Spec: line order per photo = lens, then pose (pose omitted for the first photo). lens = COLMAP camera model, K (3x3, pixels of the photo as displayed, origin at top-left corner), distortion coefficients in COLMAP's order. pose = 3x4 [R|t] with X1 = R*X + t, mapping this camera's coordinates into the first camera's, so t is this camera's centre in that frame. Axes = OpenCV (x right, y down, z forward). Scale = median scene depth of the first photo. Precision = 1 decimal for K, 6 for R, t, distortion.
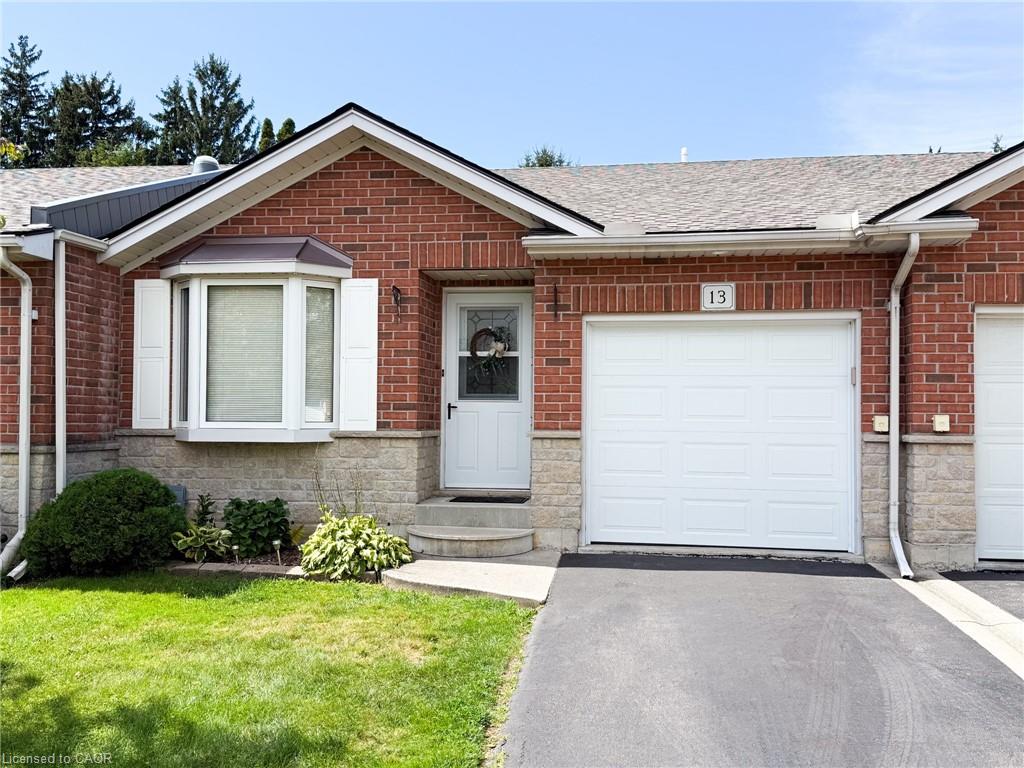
lens RADIAL K [[1041.8, 0, 512.0], [0, 1041.8, 384.0], [0, 0, 1]] dist [0.171068, -0.459676]
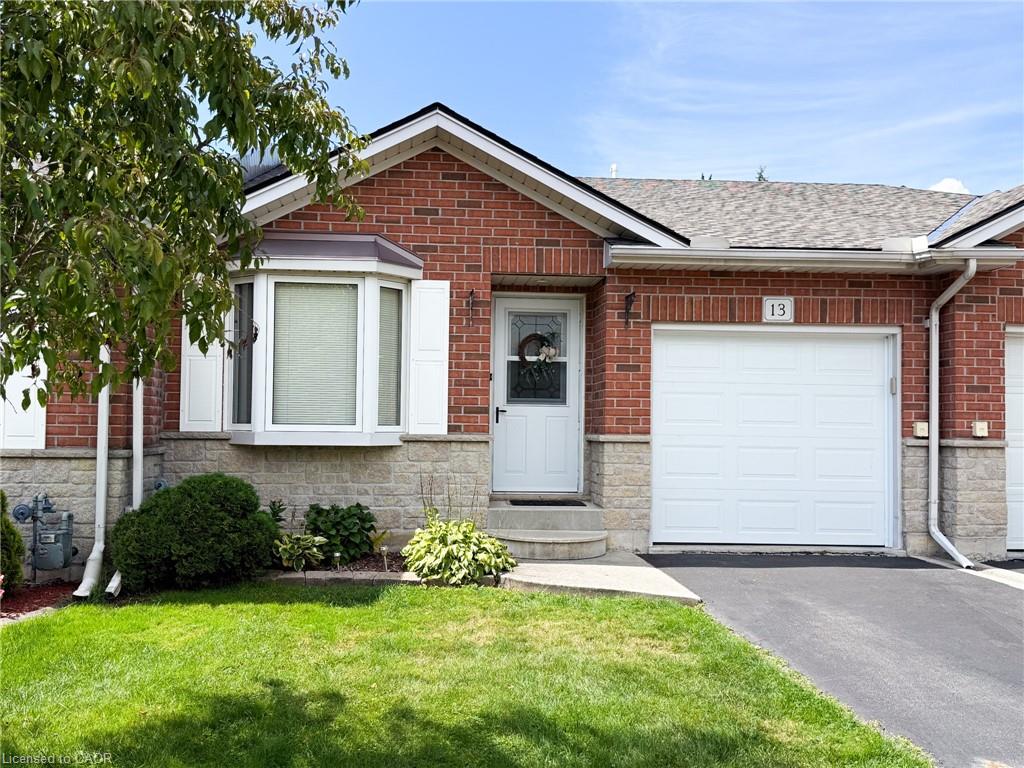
lens RADIAL K [[1041.8, 0, 512.0], [0, 1041.8, 384.0], [0, 0, 1]] dist [0.171068, -0.459676]
pose [[0.972541, 0.014183, 0.232297, -0.313288], [-0.012958, 0.999893, -0.006797, 0.003060], [-0.232369, 0.003601, 0.972621, 0.024665]]
